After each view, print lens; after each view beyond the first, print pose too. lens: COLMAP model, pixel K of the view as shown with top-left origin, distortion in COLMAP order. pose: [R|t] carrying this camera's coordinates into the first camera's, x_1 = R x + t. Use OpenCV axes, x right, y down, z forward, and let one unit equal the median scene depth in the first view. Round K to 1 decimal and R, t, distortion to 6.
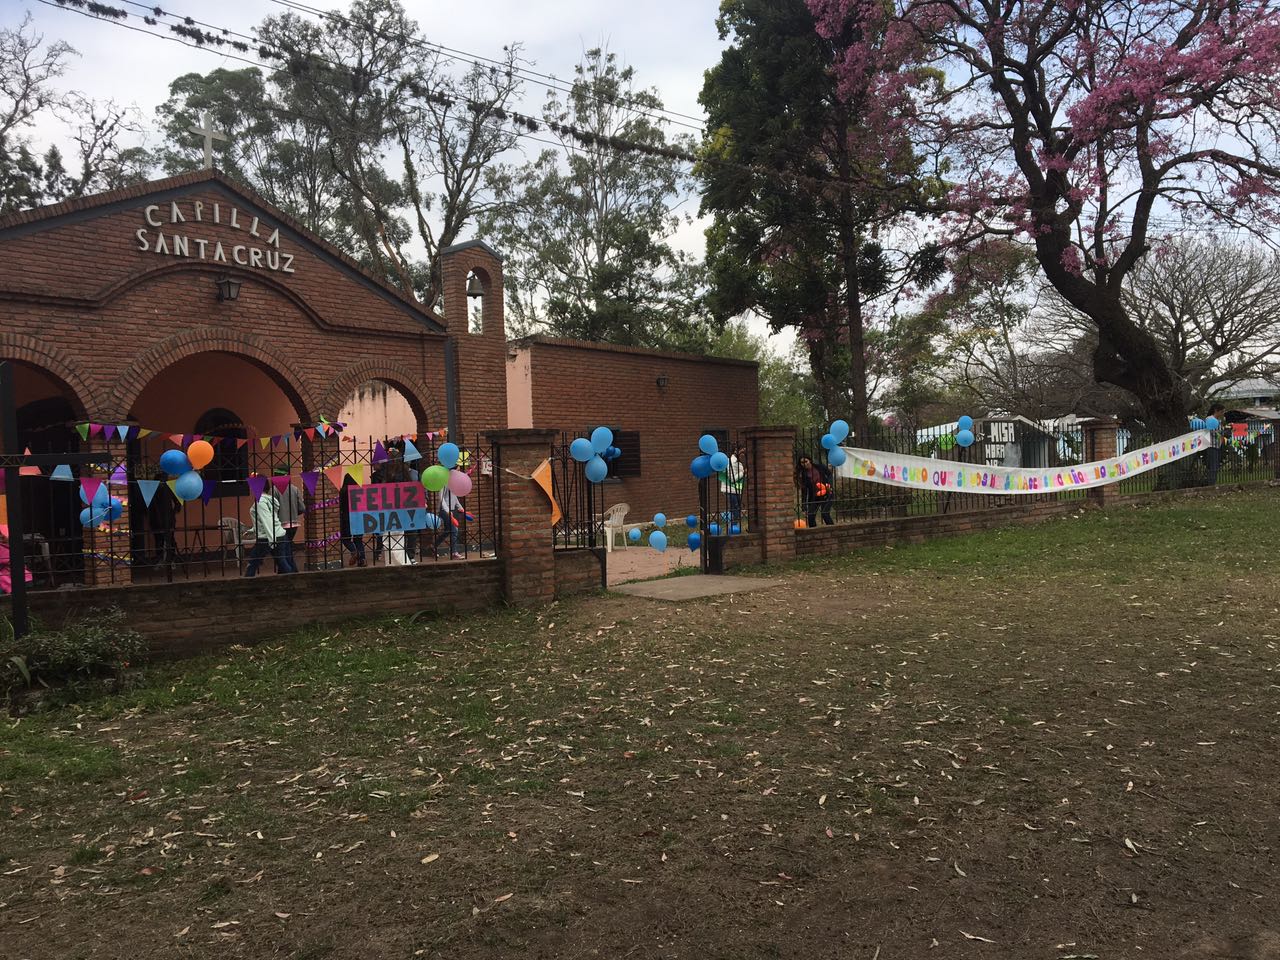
lens RADIAL K [[1074.1, 0, 638.9], [0, 1074.1, 480.4], [0, 0, 1]] dist [0.080135, -0.121745]
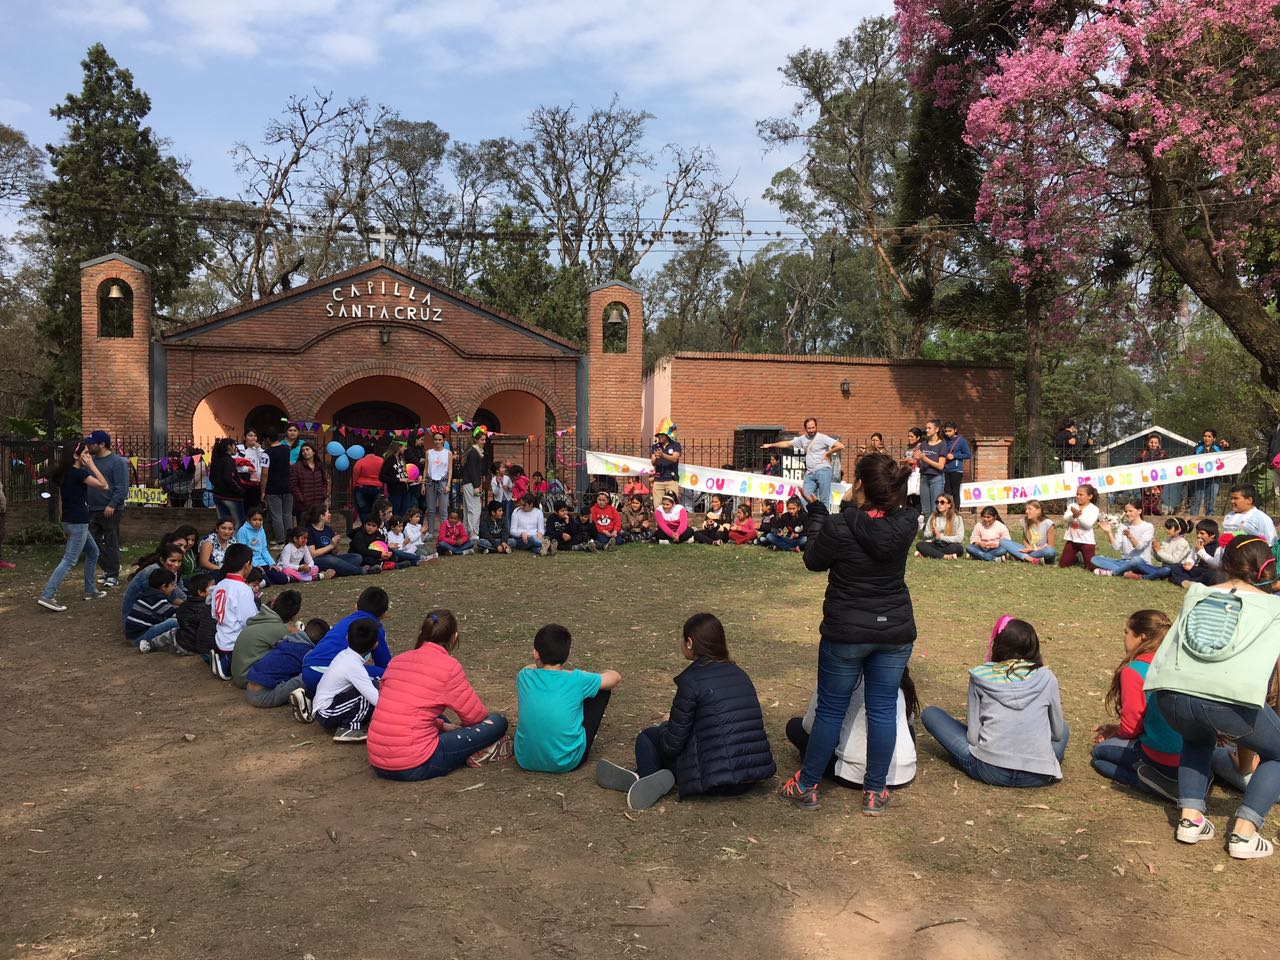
lens RADIAL K [[1094.9, 0, 641.1], [0, 1094.9, 472.7], [0, 0, 1]] dist [0.119960, -0.215705]
pose [[0.763629, 0.053699, -0.643418, 0.931766], [-0.046975, 0.998515, 0.027584, -0.039905], [0.643944, 0.009161, 0.765018, 0.020915]]
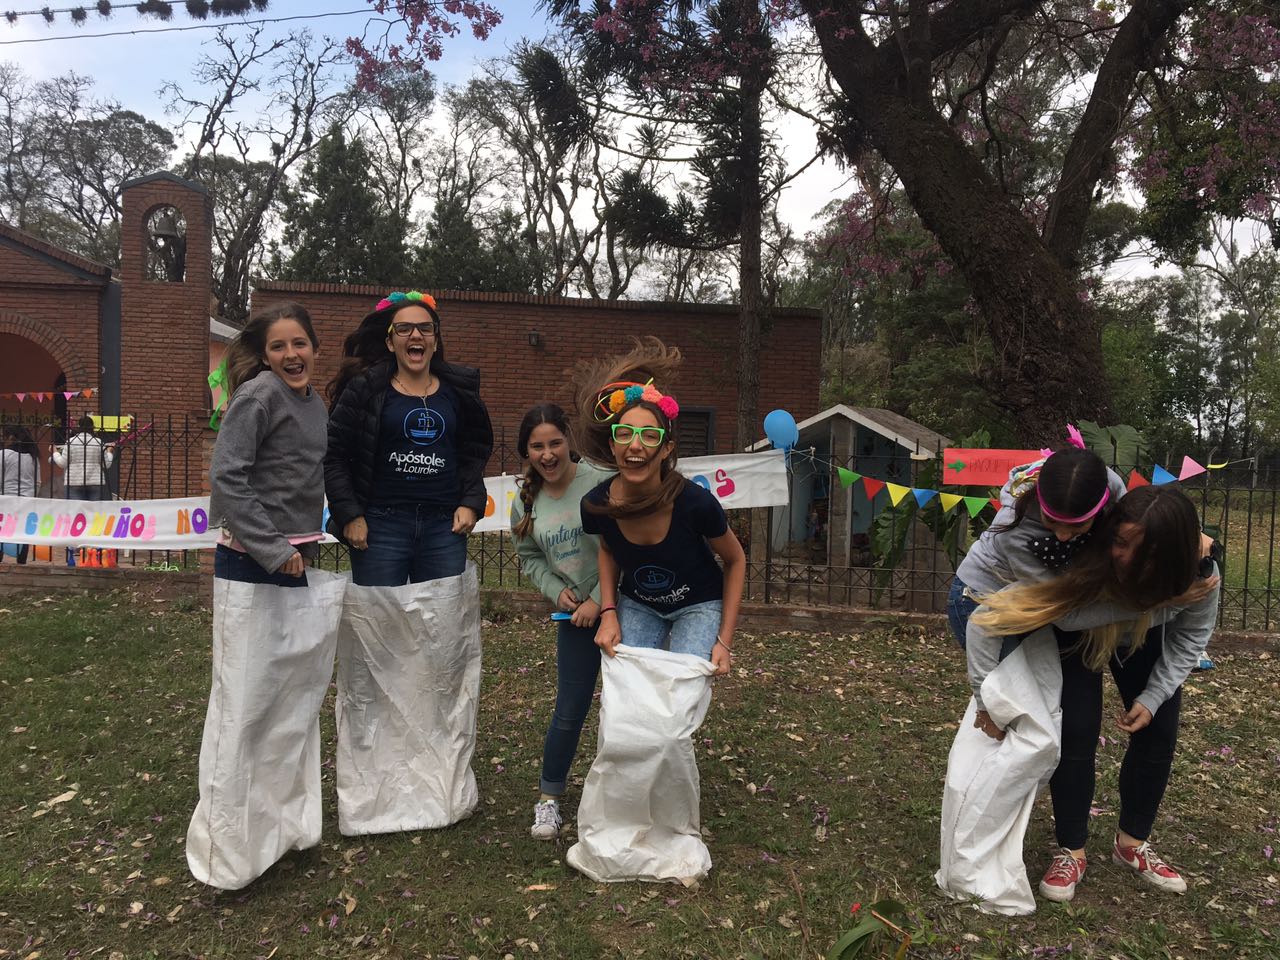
lens RADIAL K [[1075.2, 0, 640.0], [0, 1075.2, 480.0], [0, 0, 1]] dist [0.083706, -0.150940]
pose [[0.650581, 0.093579, -0.753649, 0.995730], [-0.071477, 0.995519, 0.061909, -0.075347], [0.756066, 0.013592, 0.654354, 0.925914]]
